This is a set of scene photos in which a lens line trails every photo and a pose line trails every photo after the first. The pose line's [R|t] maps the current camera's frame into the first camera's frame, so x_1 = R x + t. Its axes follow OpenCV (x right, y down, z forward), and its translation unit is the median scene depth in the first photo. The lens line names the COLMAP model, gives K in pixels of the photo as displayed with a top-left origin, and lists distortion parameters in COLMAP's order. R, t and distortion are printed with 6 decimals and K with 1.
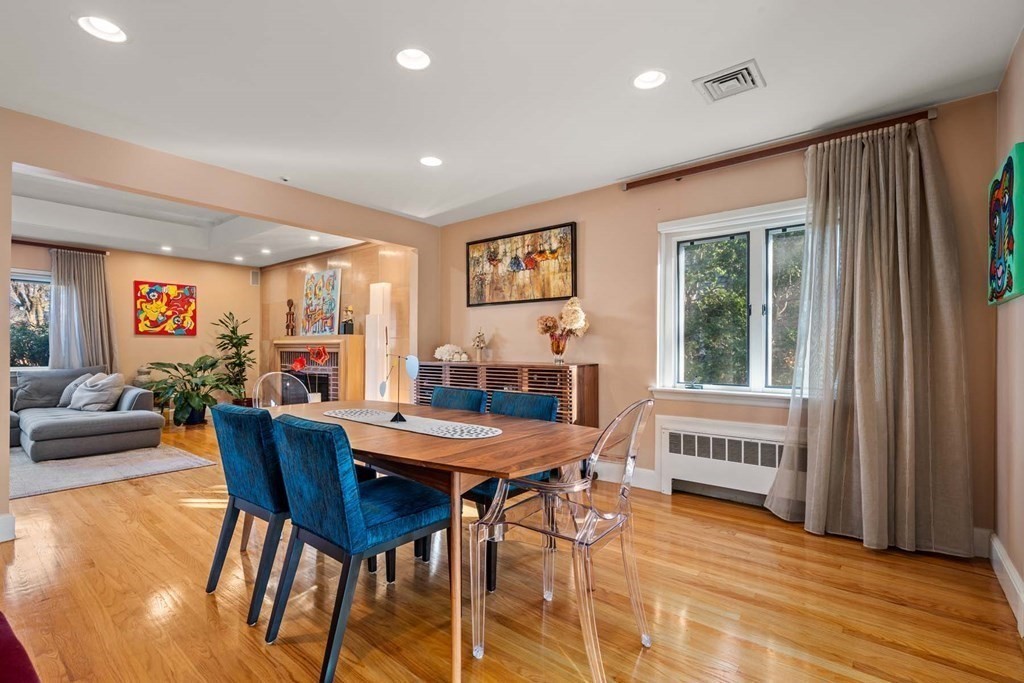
lens RADIAL K [[470.0, 0, 504.3], [0, 470.0, 348.1], [0, 0, 1]] dist [-0.004812, 0.000663]
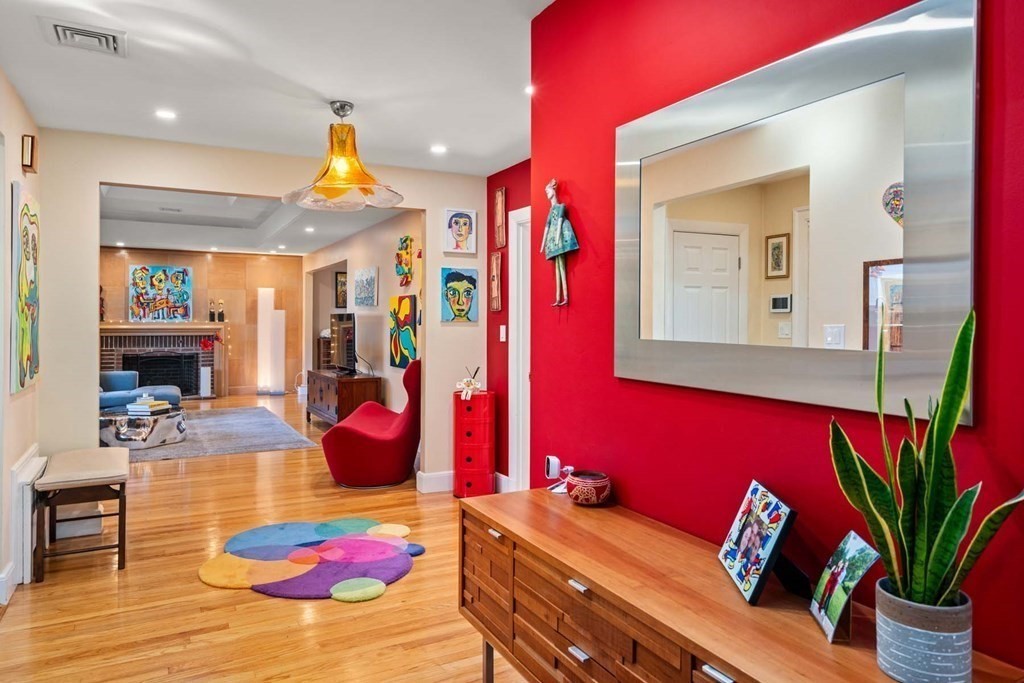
lens RADIAL K [[671.1, 0, 514.7], [0, 671.1, 331.1], [0, 0, 1]] dist [0.003500, 0.000426]
pose [[0.377405, -0.016122, 0.925908, -2.207250], [-0.002624, 0.999826, 0.018478, -0.048851], [-0.926045, -0.009403, 0.377297, -0.599738]]
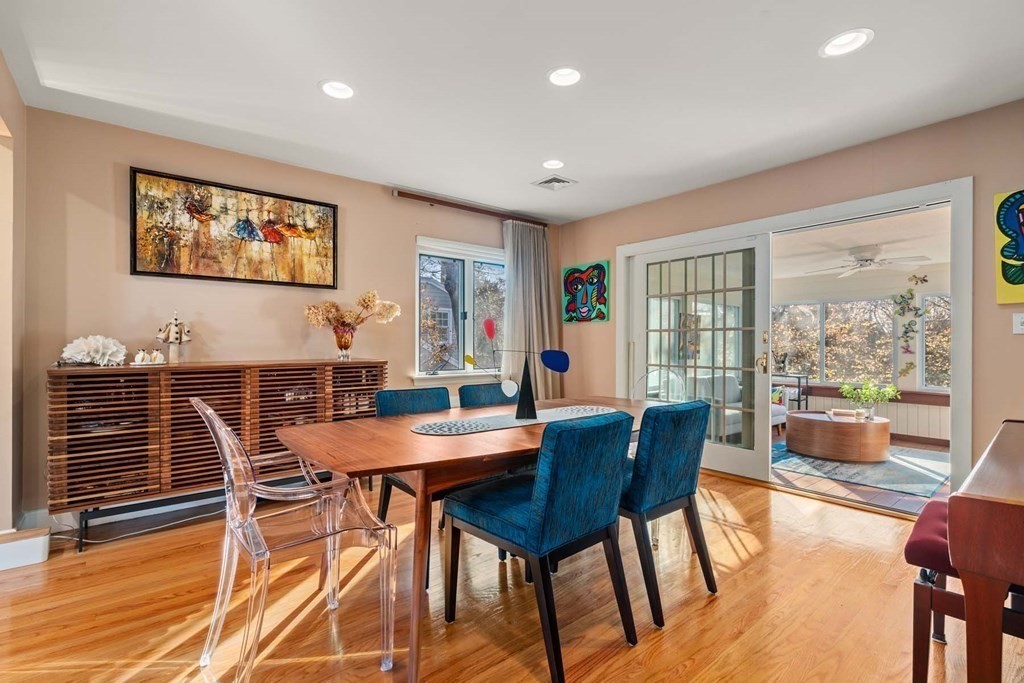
lens RADIAL K [[470.0, 0, 514.8], [0, 470.0, 343.6], [0, 0, 1]] dist [-0.004812, 0.000663]
pose [[0.177441, -0.008098, 0.984098, -0.586883], [-0.004321, 0.999950, 0.009007, -0.006132], [-0.984122, -0.005851, 0.177397, 0.413482]]
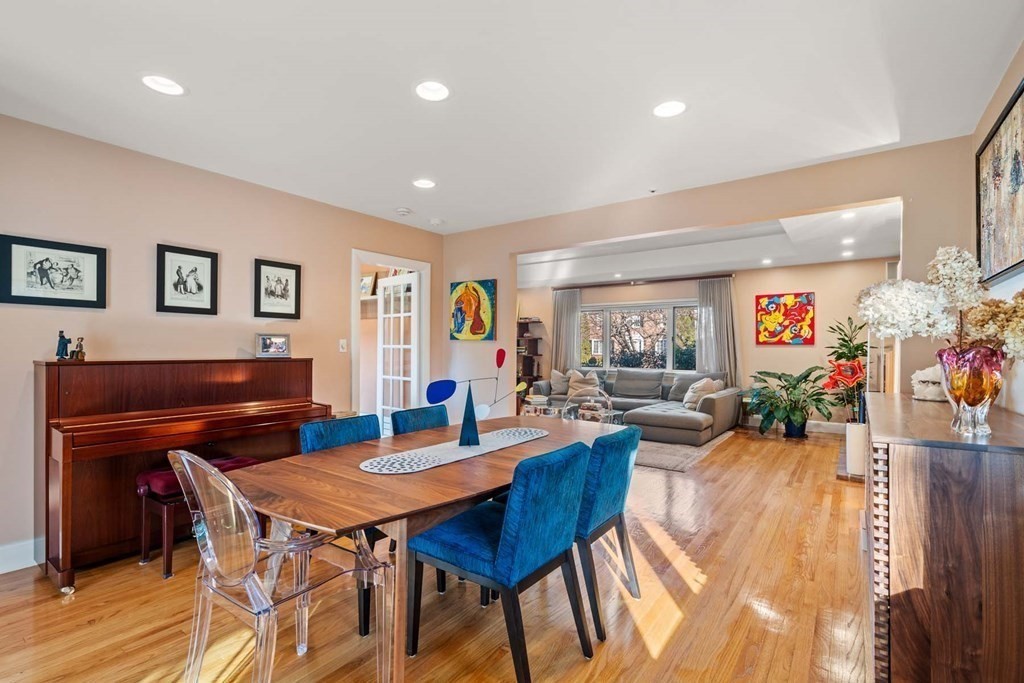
lens RADIAL K [[470.0, 0, 507.4], [0, 470.0, 344.7], [0, 0, 1]] dist [-0.004812, 0.000663]
pose [[0.053674, -0.009554, -0.998513, 0.374587], [-0.003906, 0.999945, -0.009778, -0.022268], [0.998551, 0.004425, 0.053634, 0.500114]]
